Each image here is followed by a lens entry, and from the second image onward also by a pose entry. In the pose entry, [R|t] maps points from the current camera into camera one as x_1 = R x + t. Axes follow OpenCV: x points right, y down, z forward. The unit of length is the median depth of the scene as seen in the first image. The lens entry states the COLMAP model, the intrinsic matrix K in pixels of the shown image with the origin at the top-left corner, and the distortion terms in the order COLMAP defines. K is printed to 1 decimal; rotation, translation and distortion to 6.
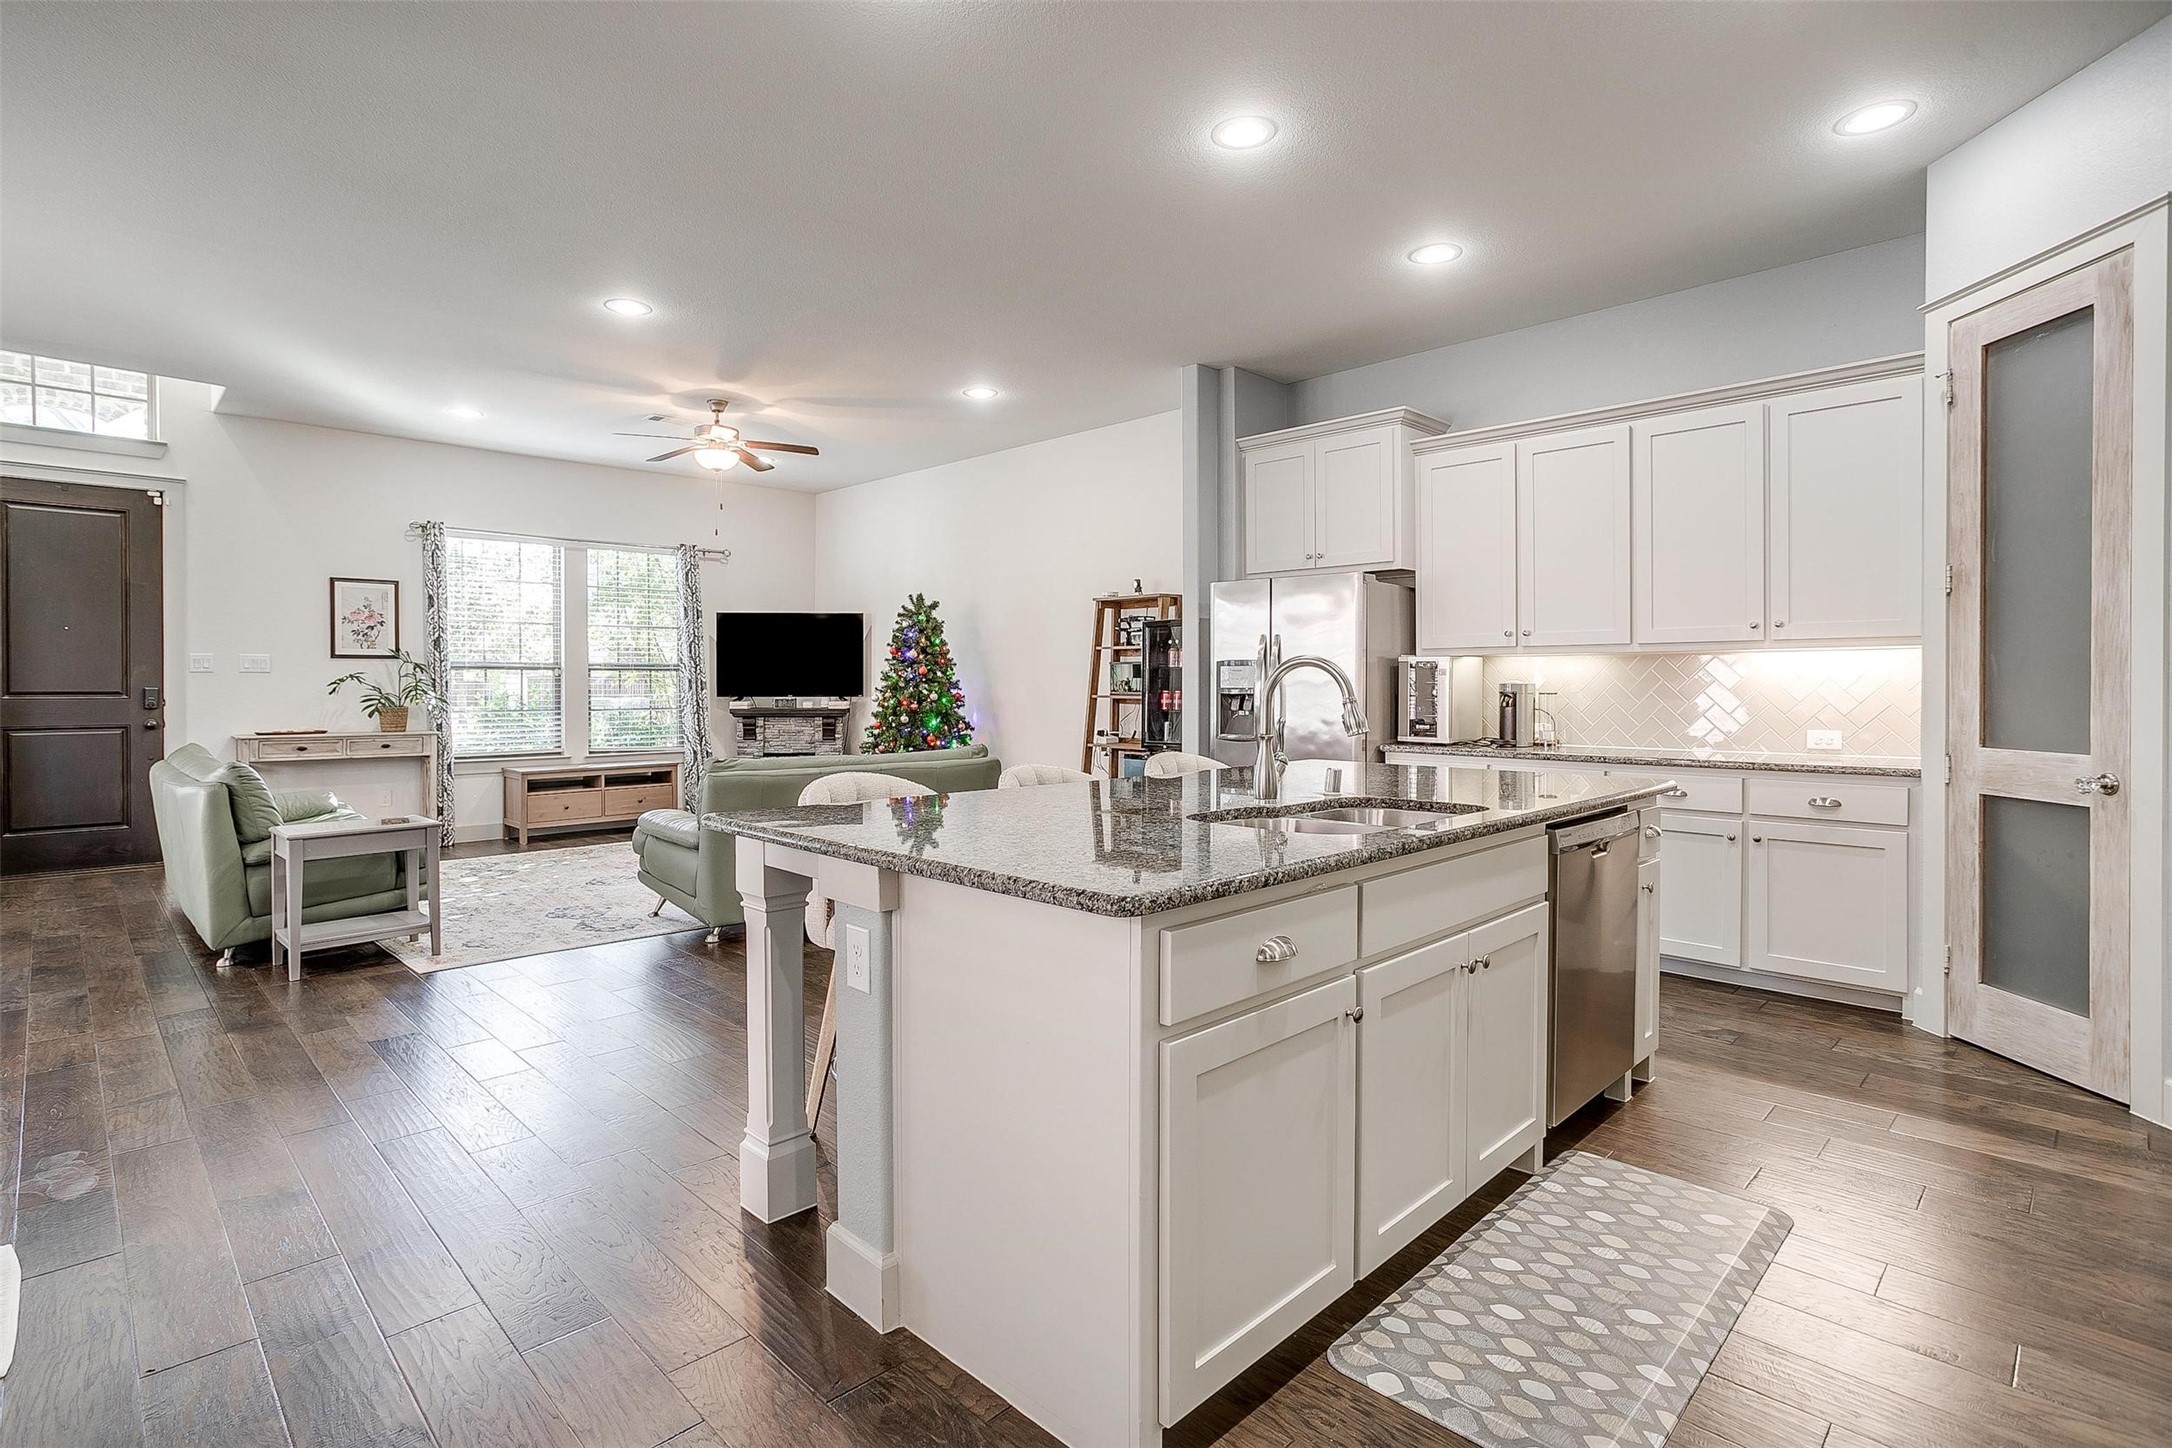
lens RADIAL K [[1056.1, 0, 1082.5], [0, 1056.1, 696.9], [0, 0, 1]] dist [-0.033863, 0.019320]
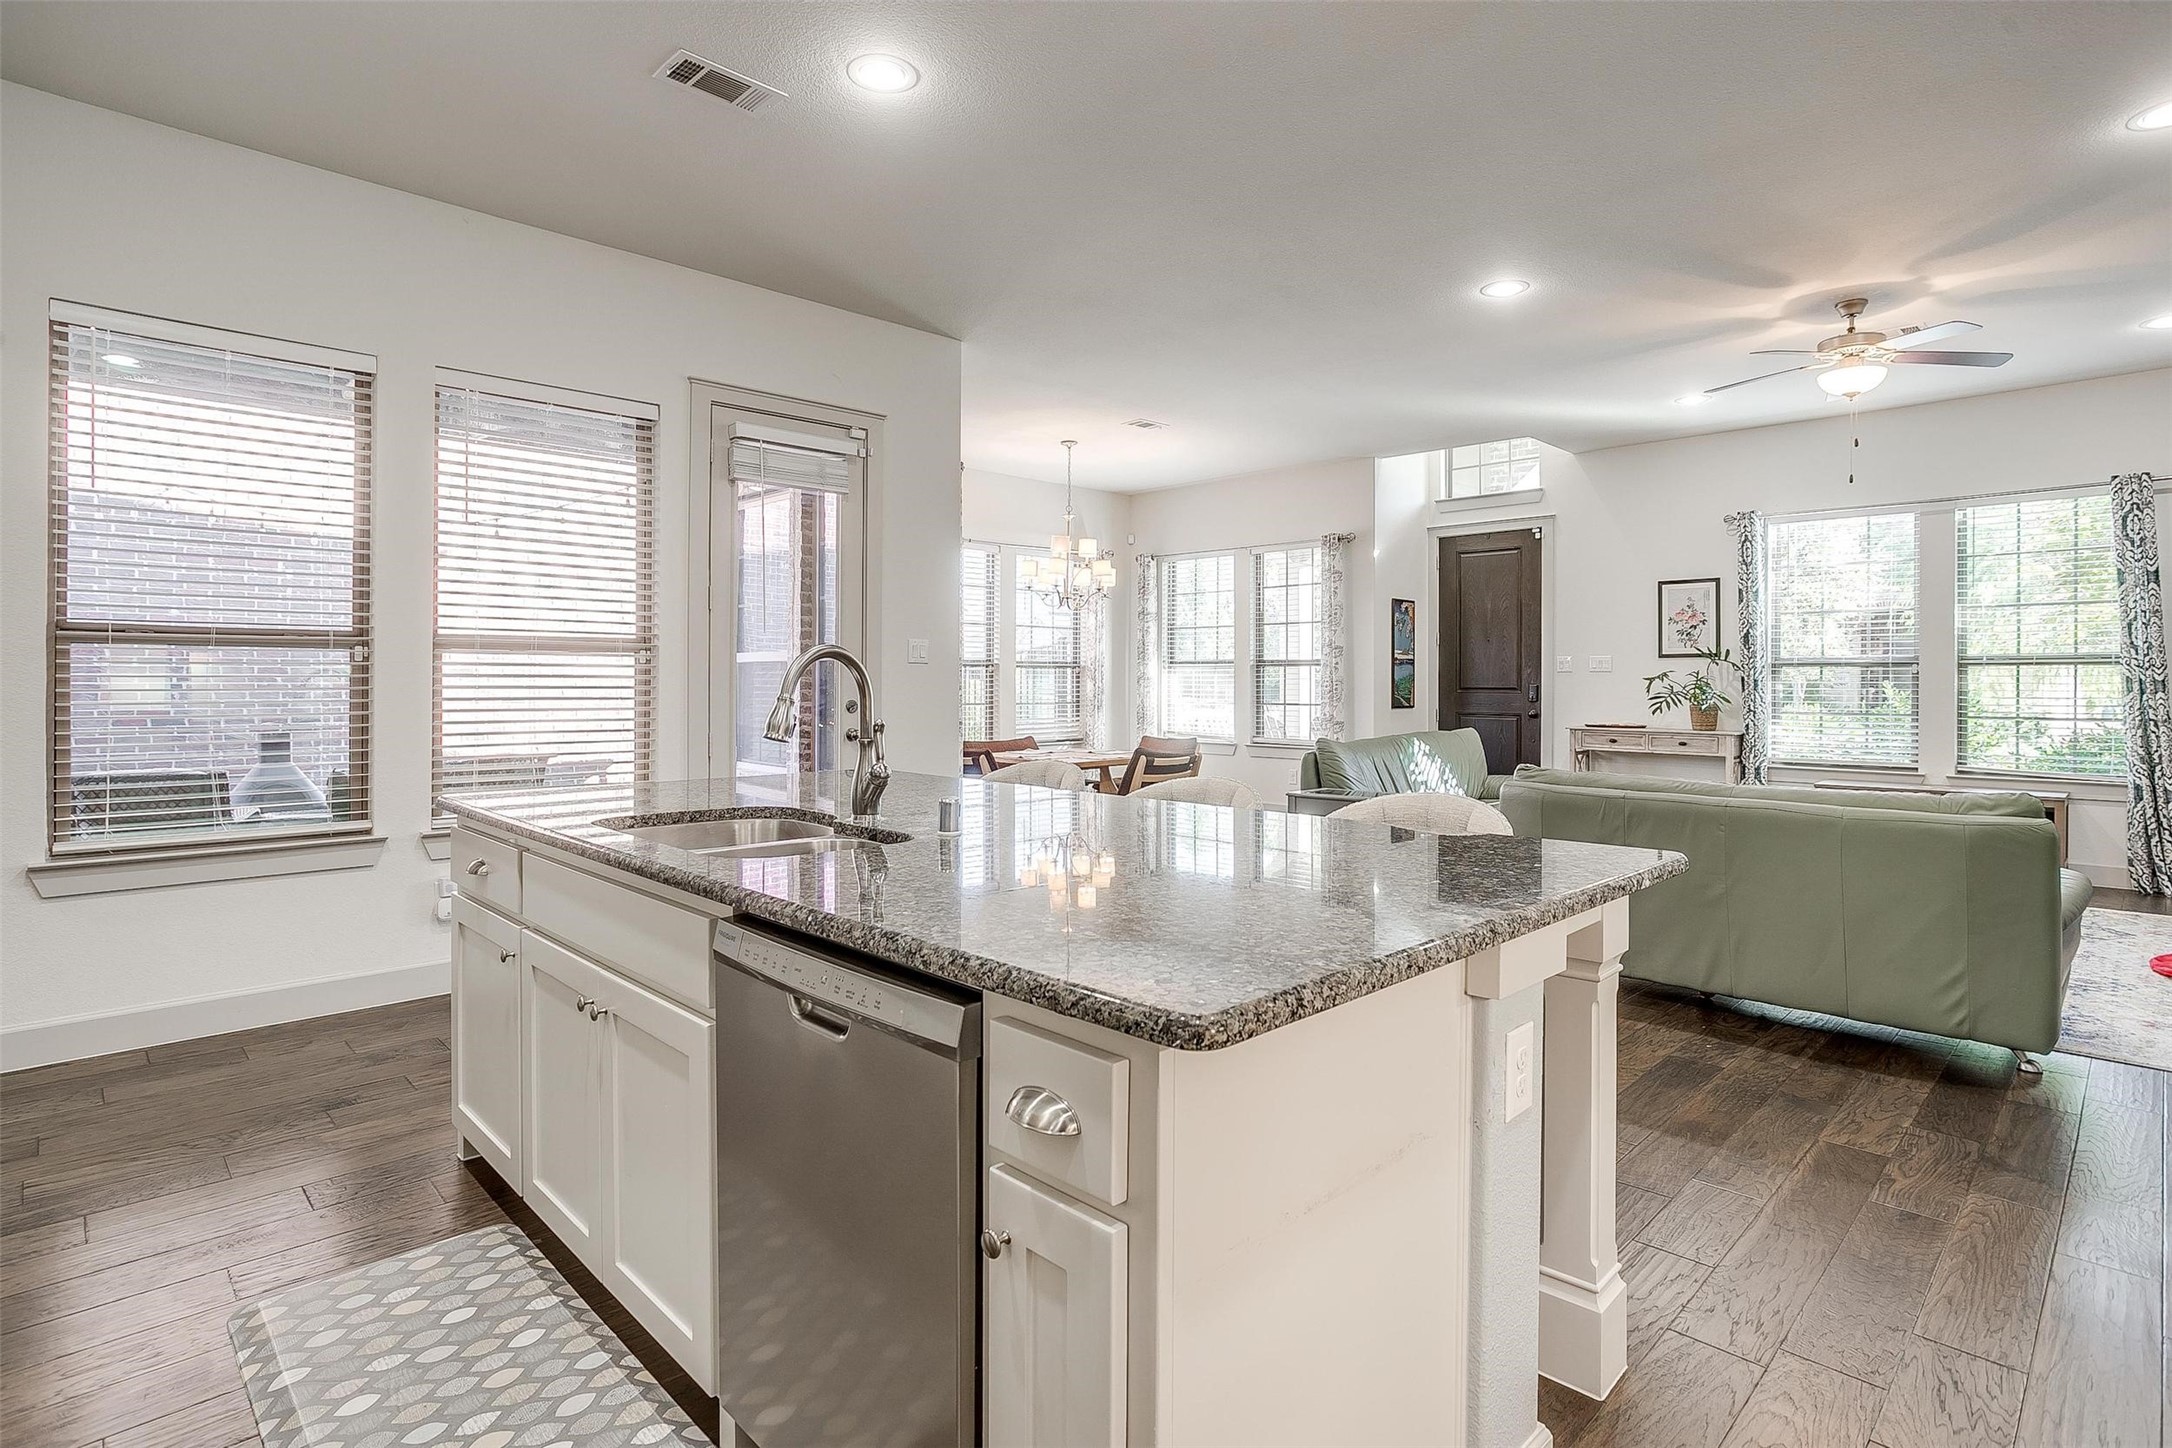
lens RADIAL K [[1080.9, 0, 1076.8], [0, 1080.9, 689.6], [0, 0, 1]] dist [-0.042440, 0.021448]
pose [[-0.010447, 0.008799, -0.999907, 0.515435], [-0.015677, 0.999837, 0.008962, -0.007571], [0.999823, 0.015769, -0.010307, 0.584289]]
